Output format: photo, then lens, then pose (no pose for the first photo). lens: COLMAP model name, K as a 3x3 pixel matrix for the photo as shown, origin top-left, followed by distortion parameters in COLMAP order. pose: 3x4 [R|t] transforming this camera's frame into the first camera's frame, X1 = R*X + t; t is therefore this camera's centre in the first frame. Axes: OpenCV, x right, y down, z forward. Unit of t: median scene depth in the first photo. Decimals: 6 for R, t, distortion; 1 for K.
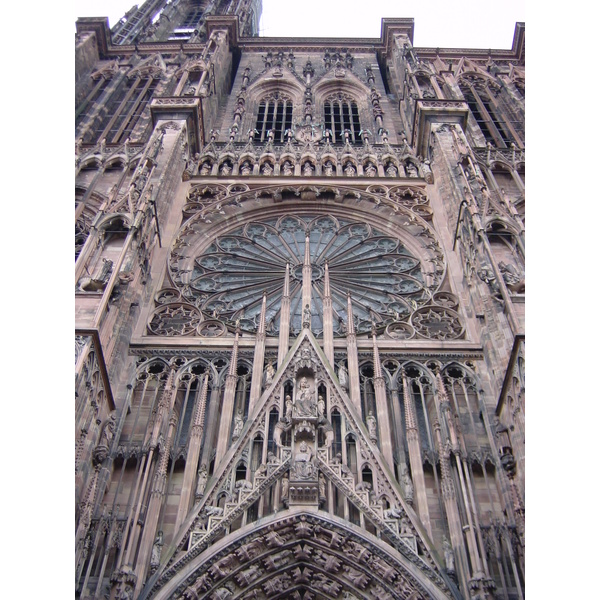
lens RADIAL K [[679.3, 0, 298.3], [0, 679.3, 299.4], [0, 0, 1]] dist [-0.166358, 0.000000]
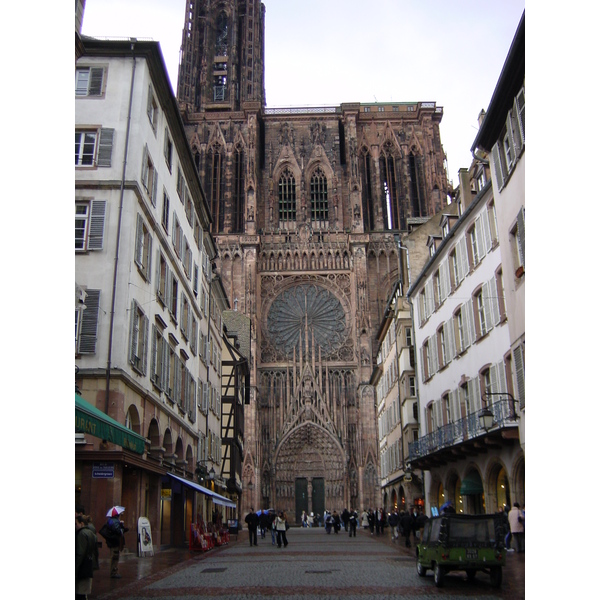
lens RADIAL K [[679.3, 0, 301.1], [0, 679.3, 300.1], [0, 0, 1]] dist [-0.166358, 0.000000]
pose [[0.999225, -0.039090, -0.004635, 0.008550], [0.034721, 0.819770, 0.571640, -2.228639], [-0.018546, -0.571357, 0.820492, -1.705025]]
